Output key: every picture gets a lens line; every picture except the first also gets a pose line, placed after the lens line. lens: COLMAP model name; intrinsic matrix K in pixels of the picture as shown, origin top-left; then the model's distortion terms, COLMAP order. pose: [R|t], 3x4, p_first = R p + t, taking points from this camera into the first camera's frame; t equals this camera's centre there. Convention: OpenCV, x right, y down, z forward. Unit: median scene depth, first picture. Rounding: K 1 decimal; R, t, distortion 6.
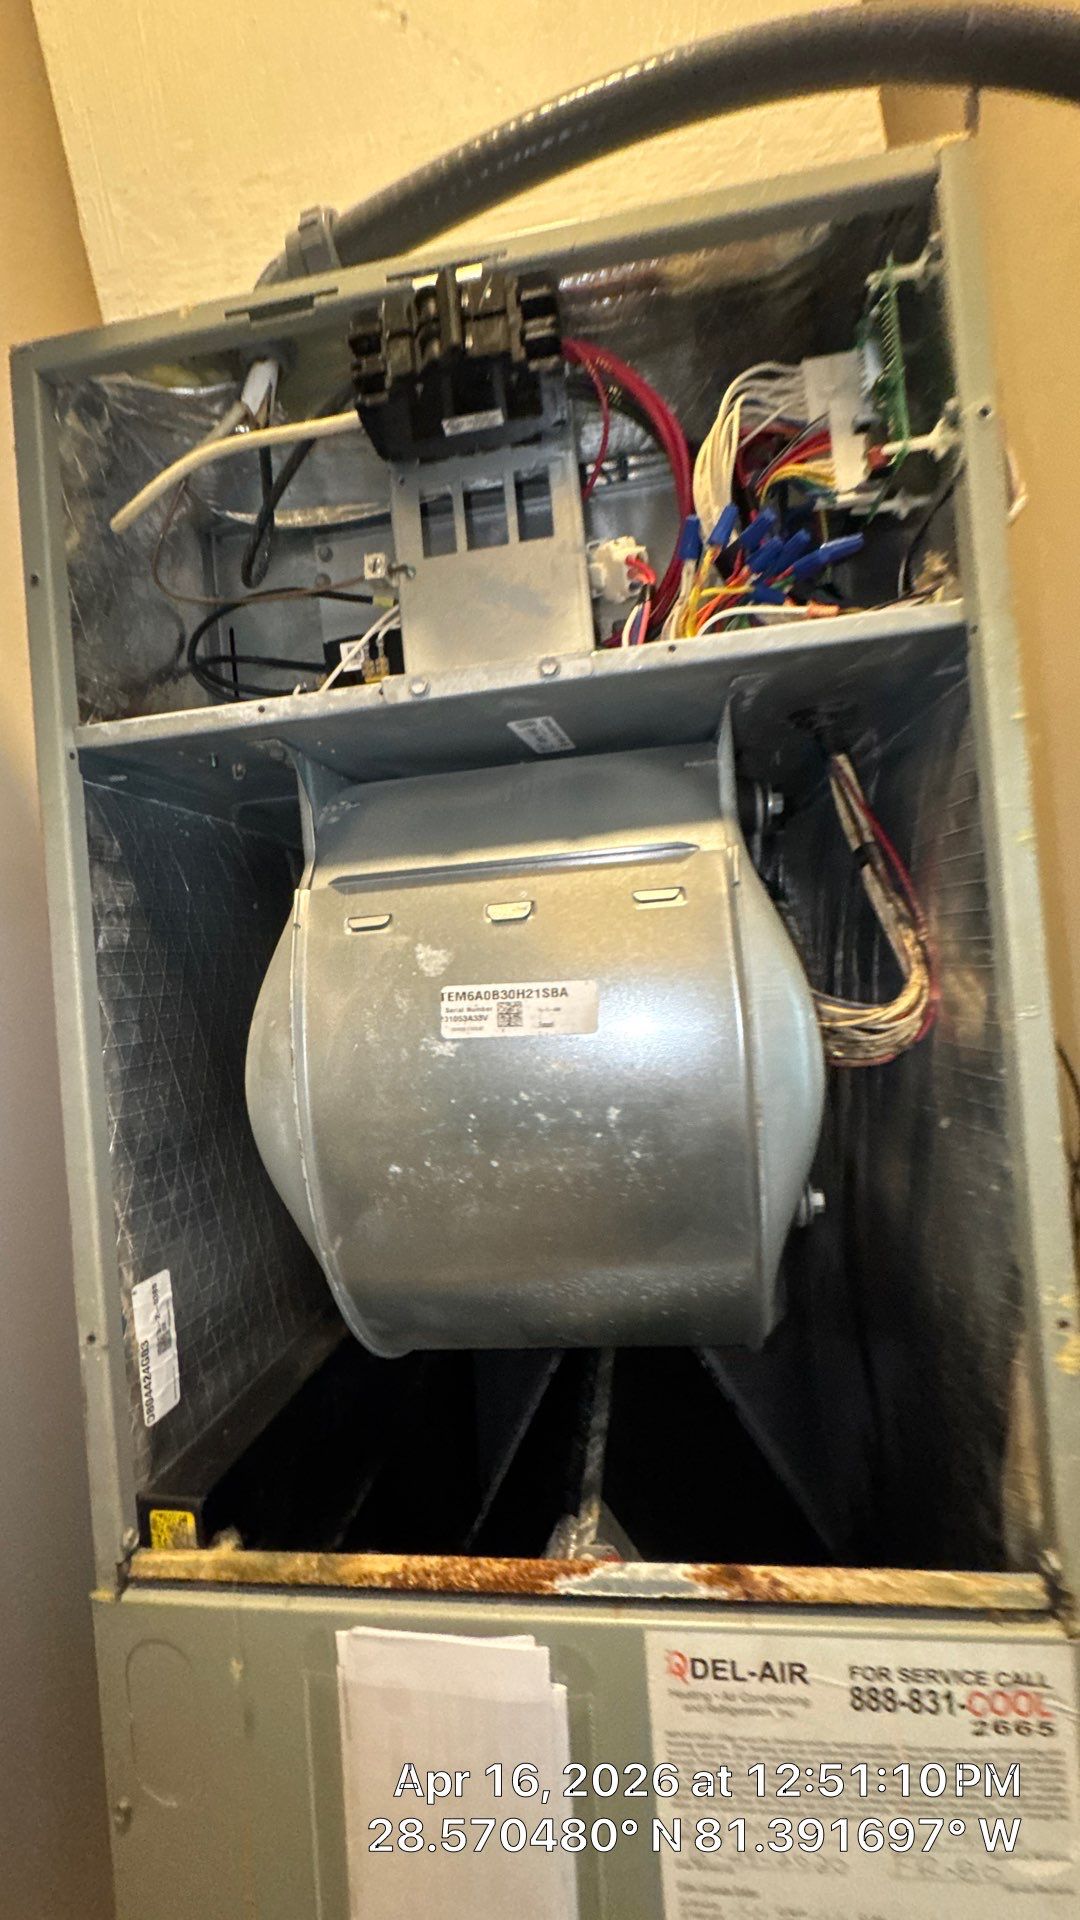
lens RADIAL K [[778.2, 0, 534.0], [0, 778.2, 954.9], [0, 0, 1]] dist [-0.003984, -0.000203]
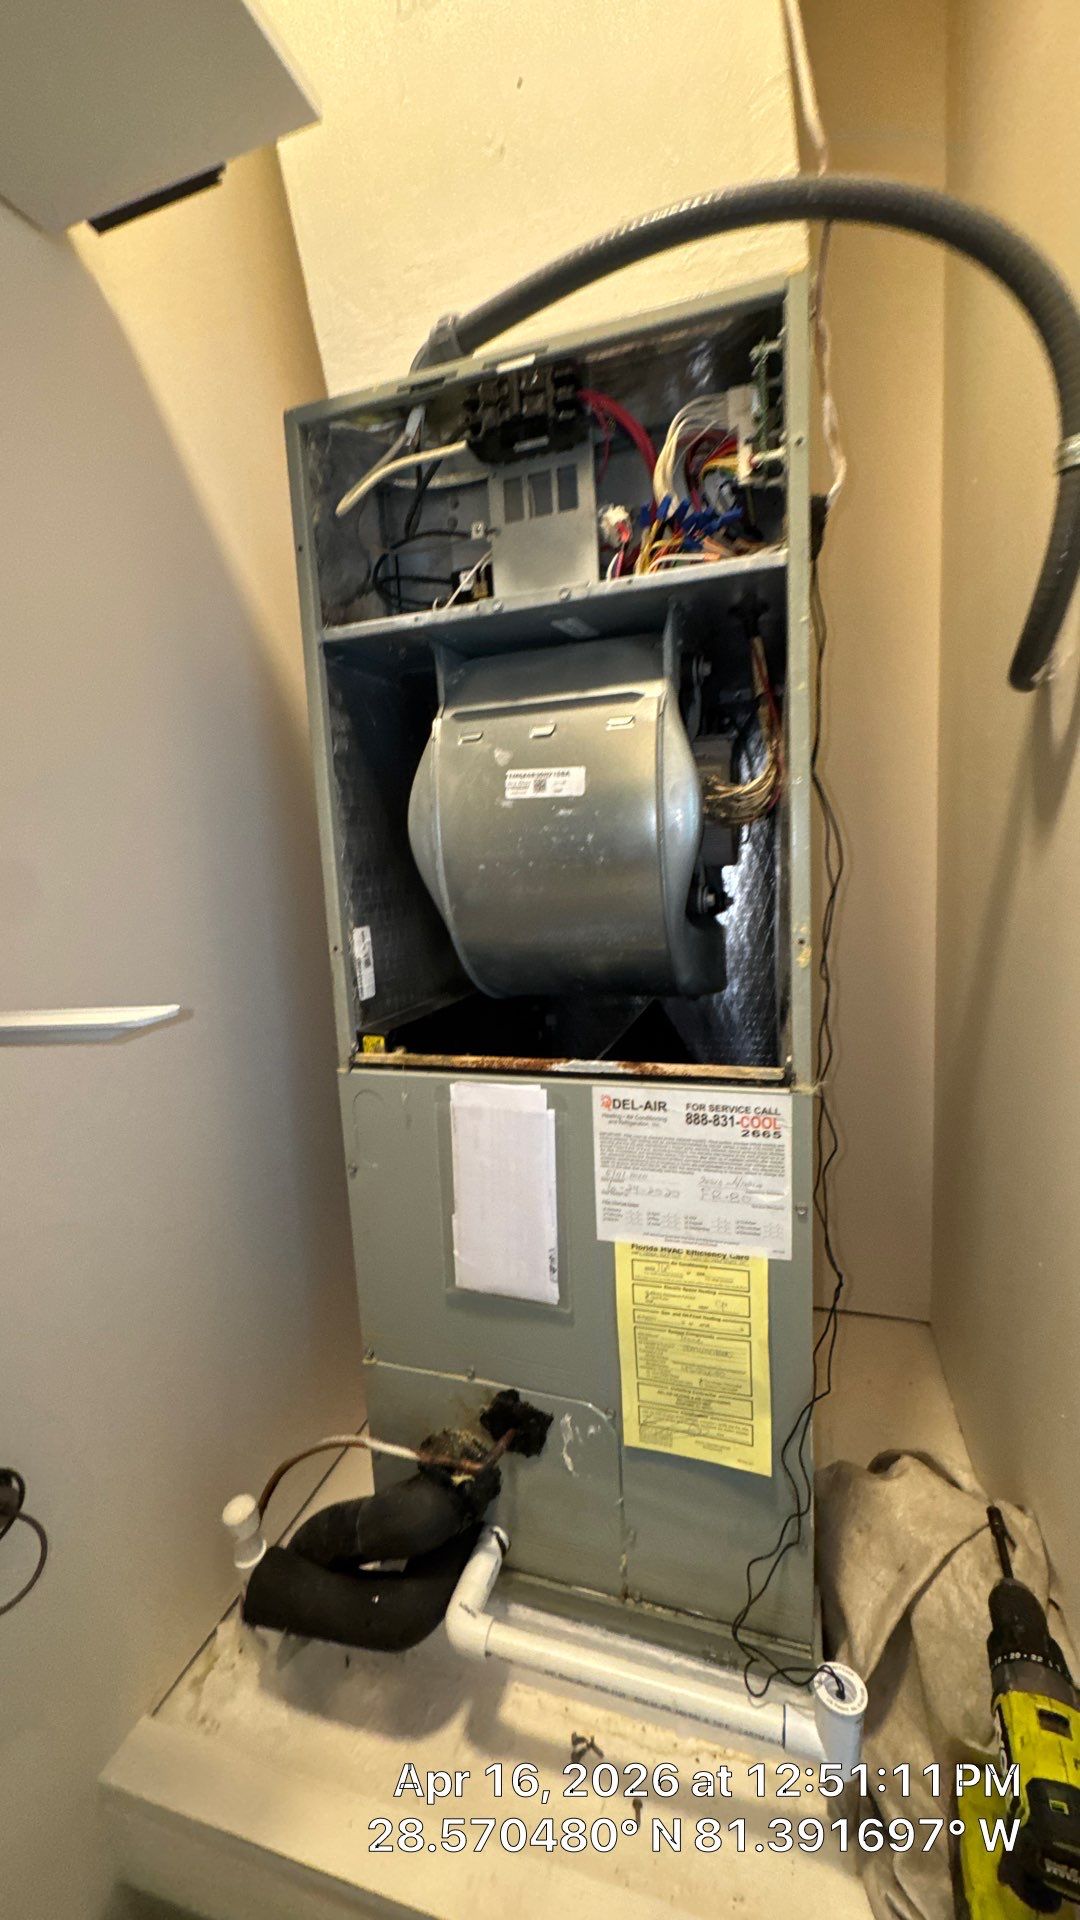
lens RADIAL K [[1109.9, 0, 577.2], [0, 1109.9, 1098.3], [0, 0, 1]] dist [-0.008429, -0.000194]
pose [[0.983336, 0.057268, -0.172542, 0.549427], [-0.026825, 0.984406, 0.173855, 0.341596], [0.179808, -0.166330, 0.969538, -1.686637]]
